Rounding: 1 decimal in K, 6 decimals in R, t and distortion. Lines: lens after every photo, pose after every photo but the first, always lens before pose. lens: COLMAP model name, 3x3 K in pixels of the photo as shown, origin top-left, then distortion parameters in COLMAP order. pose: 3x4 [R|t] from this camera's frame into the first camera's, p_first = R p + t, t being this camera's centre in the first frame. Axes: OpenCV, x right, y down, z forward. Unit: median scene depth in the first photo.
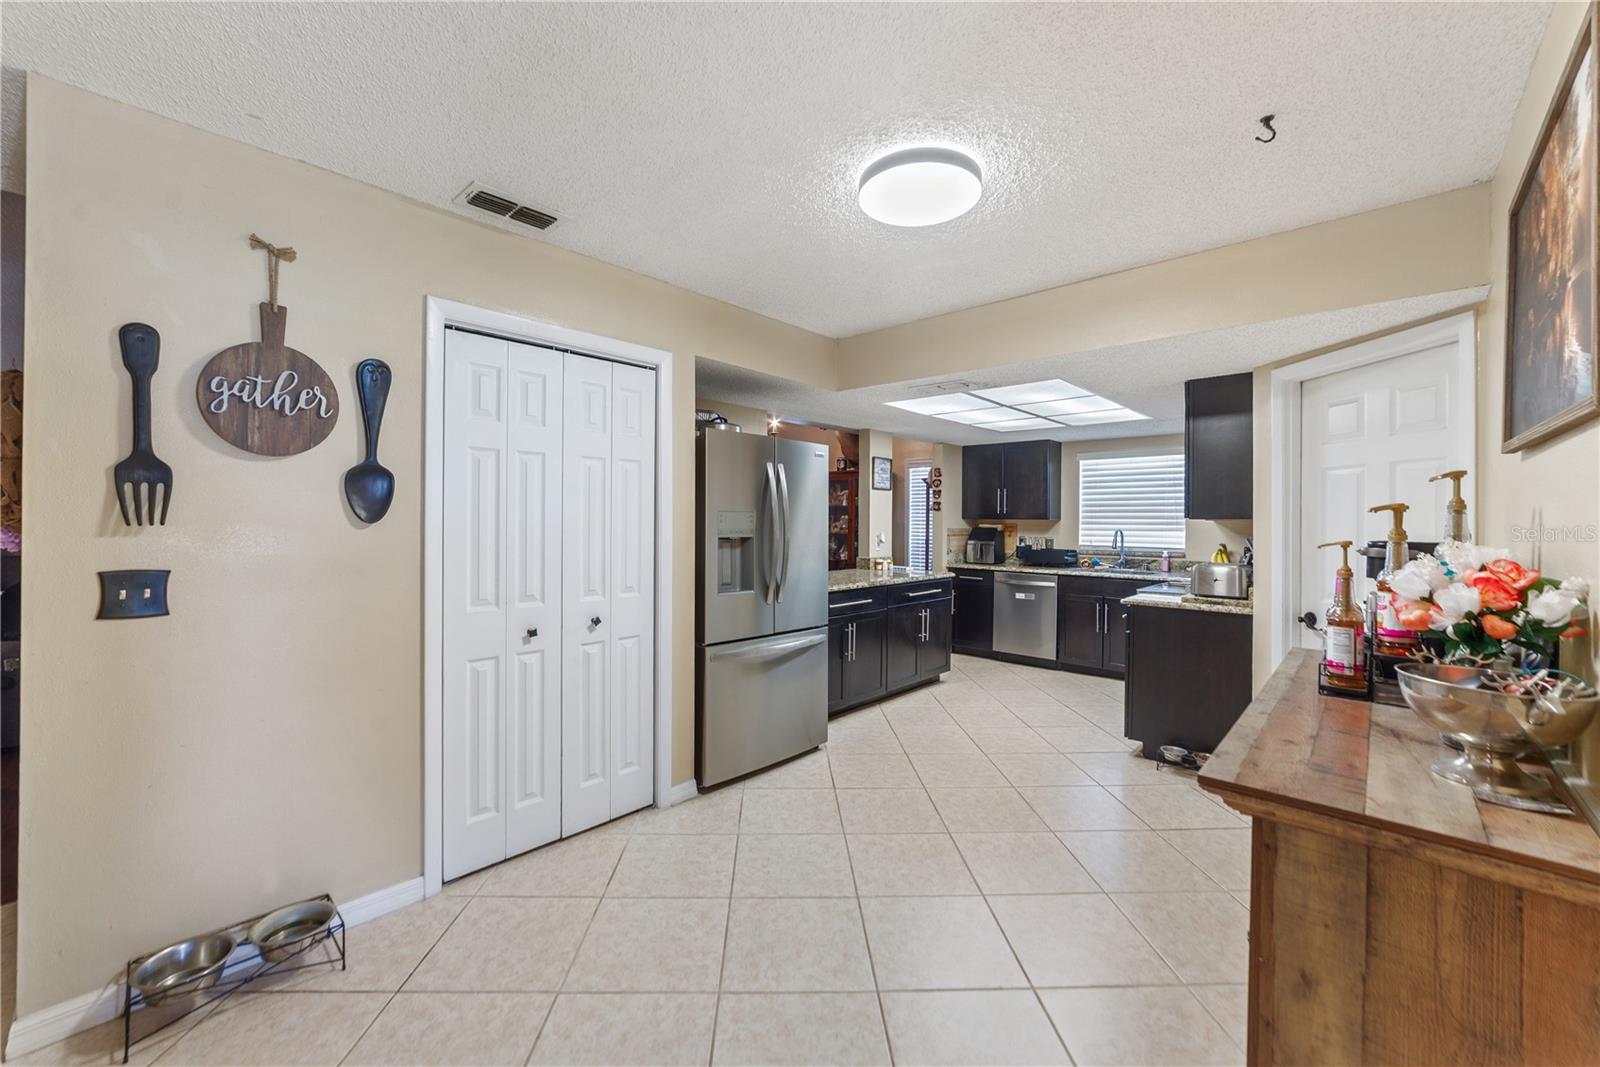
lens RADIAL K [[643.1, 0, 795.3], [0, 643.1, 517.3], [0, 0, 1]] dist [-0.002696, 0.003412]
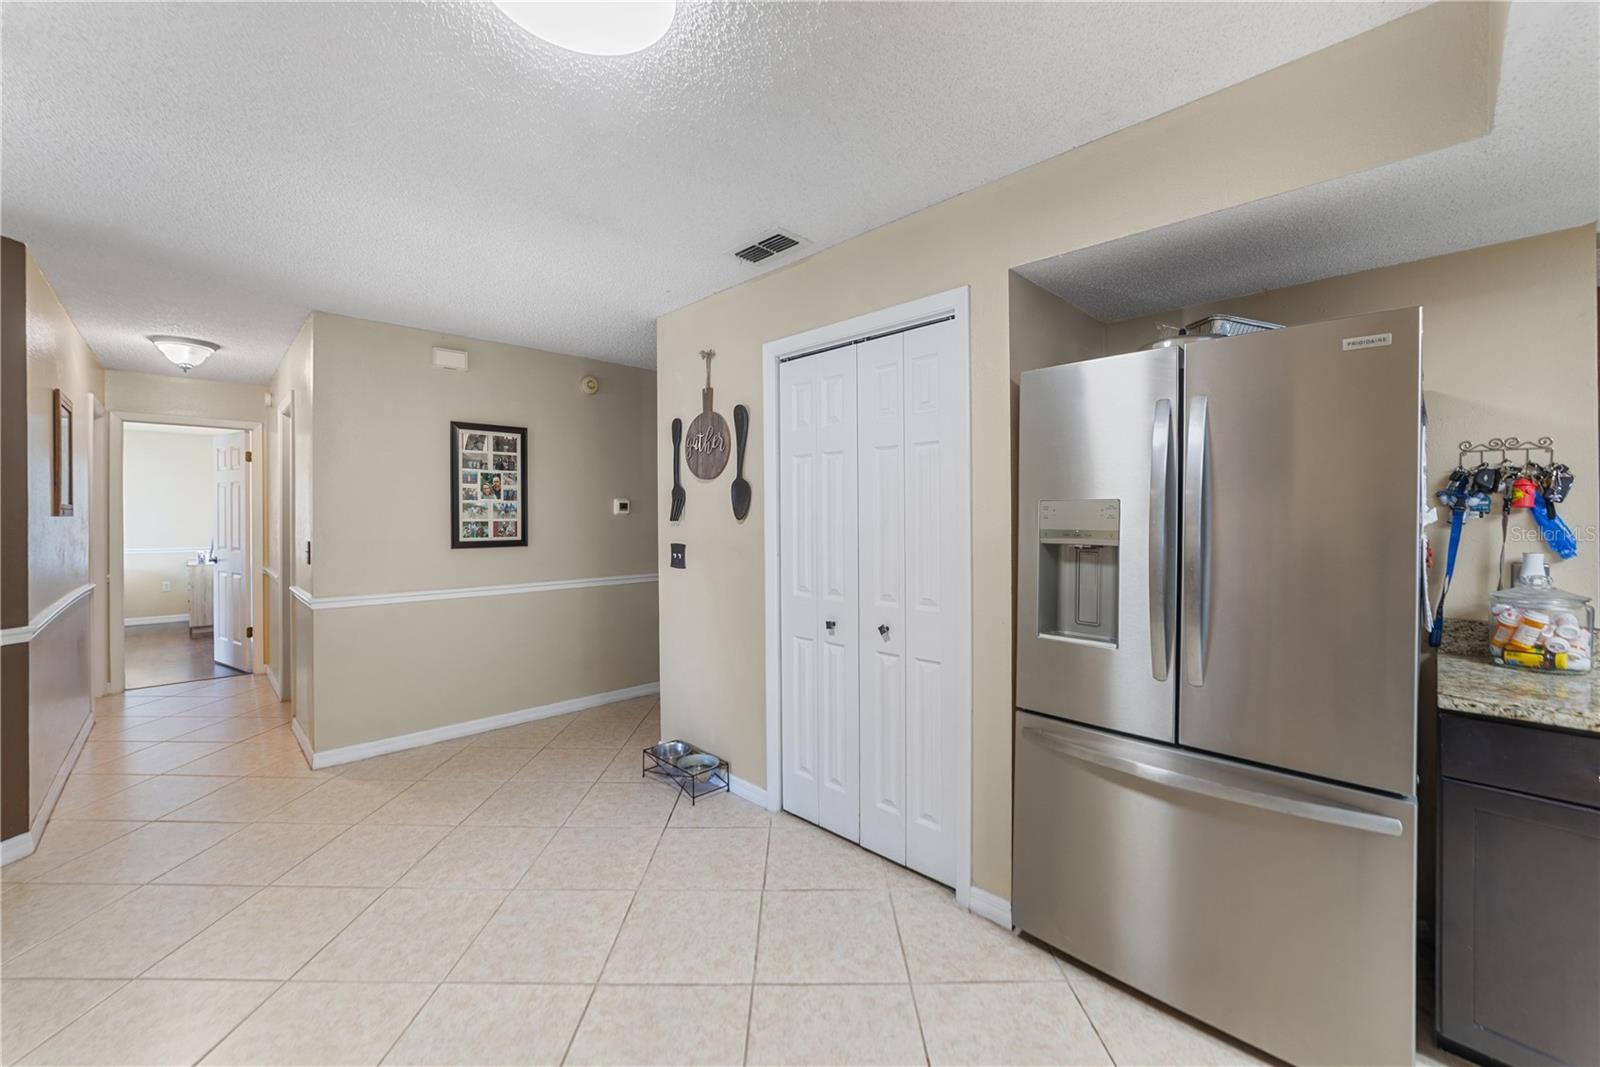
lens RADIAL K [[643.1, 0, 795.3], [0, 643.1, 517.3], [0, 0, 1]] dist [-0.002696, 0.003412]
pose [[-0.043228, -0.002600, -0.999062, 0.289028], [0.009366, 0.999952, -0.003007, 0.003287], [0.999021, -0.009487, -0.043201, 0.448131]]
